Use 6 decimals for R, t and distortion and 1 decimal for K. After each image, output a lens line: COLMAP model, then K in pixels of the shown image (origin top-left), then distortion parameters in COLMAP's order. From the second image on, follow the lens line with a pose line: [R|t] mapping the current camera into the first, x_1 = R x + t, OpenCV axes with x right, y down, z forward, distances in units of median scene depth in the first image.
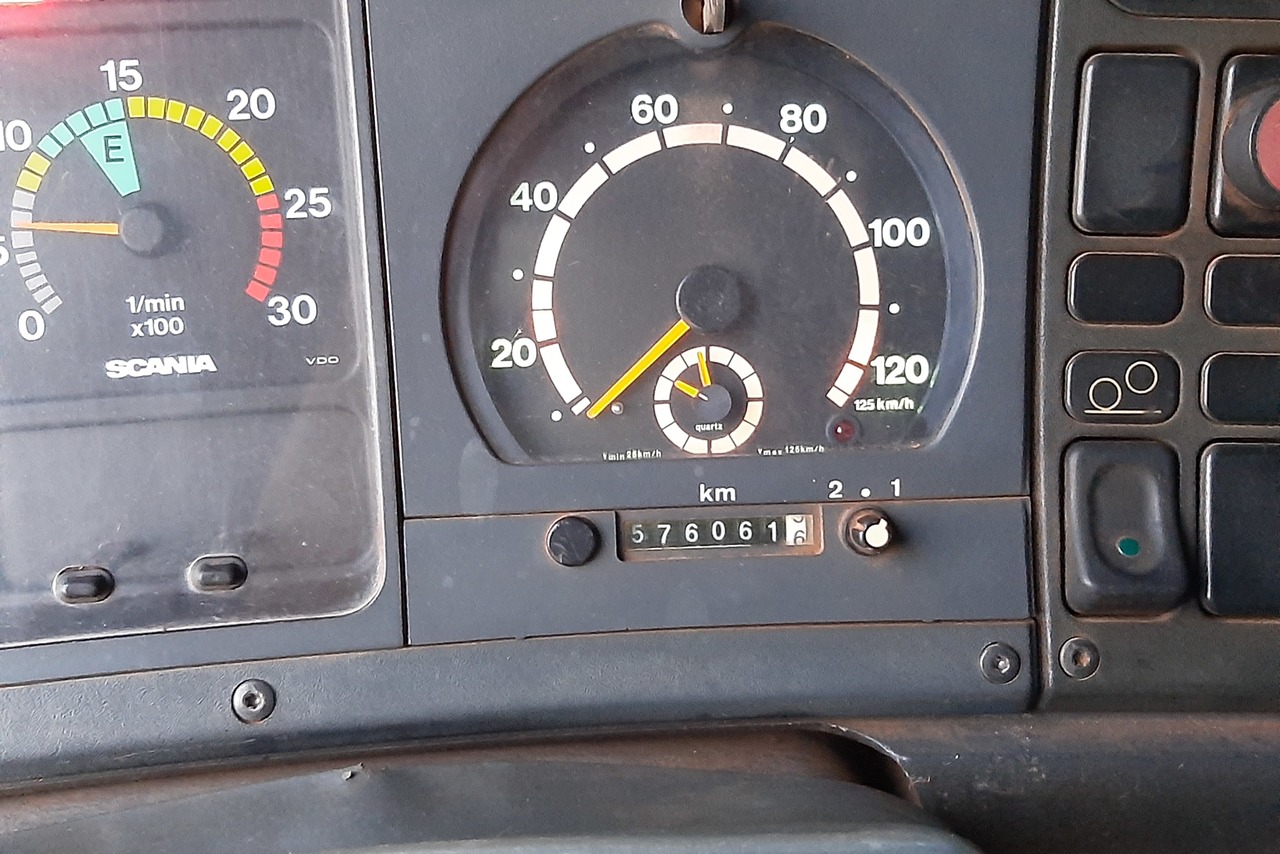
lens RADIAL K [[1278.1, 0, 619.9], [0, 1278.1, 426.6], [0, 0, 1]] dist [0.075279, -0.011419]
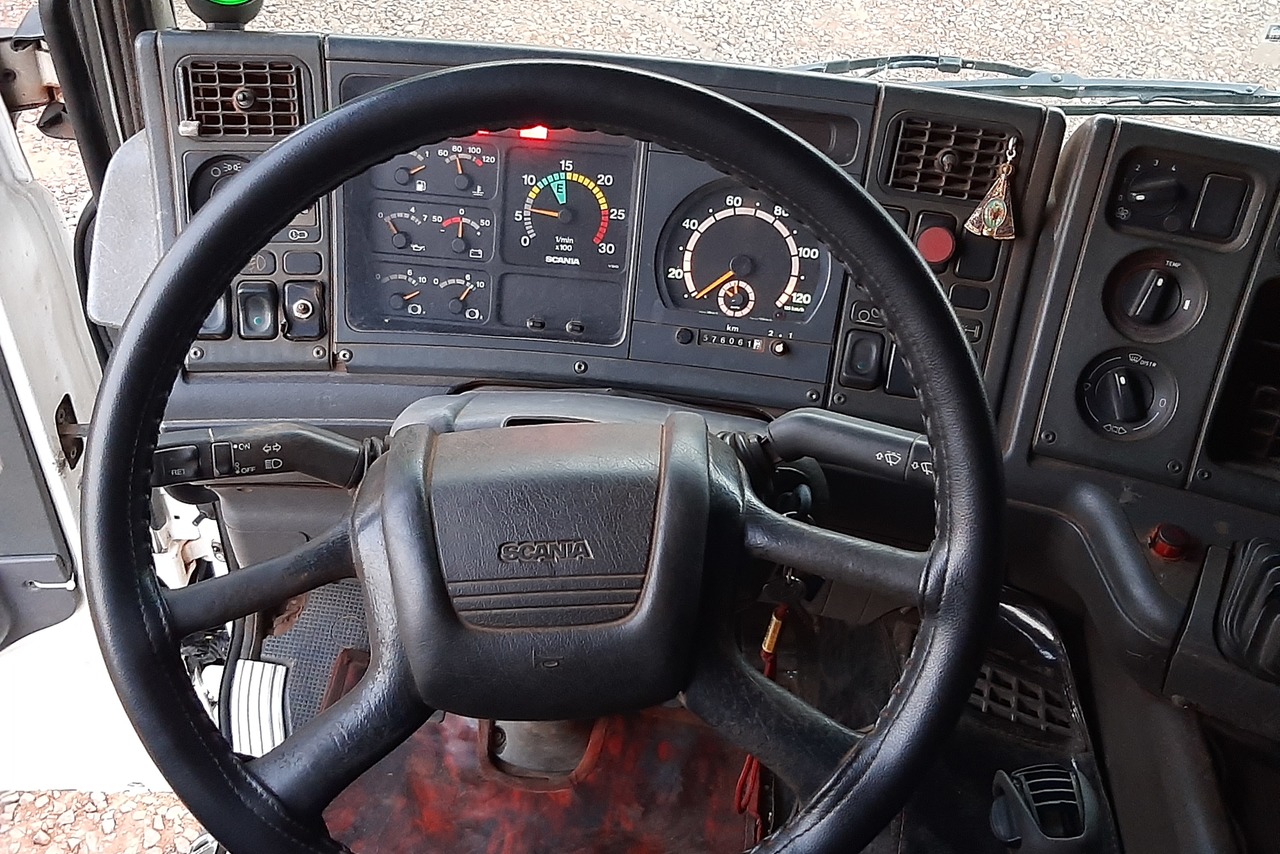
lens RADIAL K [[1278.1, 0, 619.9], [0, 1278.1, 426.6], [0, 0, 1]] dist [0.075279, -0.011419]
pose [[0.978384, 0.166150, -0.123118, 0.224996], [-0.156559, 0.984096, 0.083924, 0.067385], [0.135104, -0.062835, 0.988837, -2.076647]]
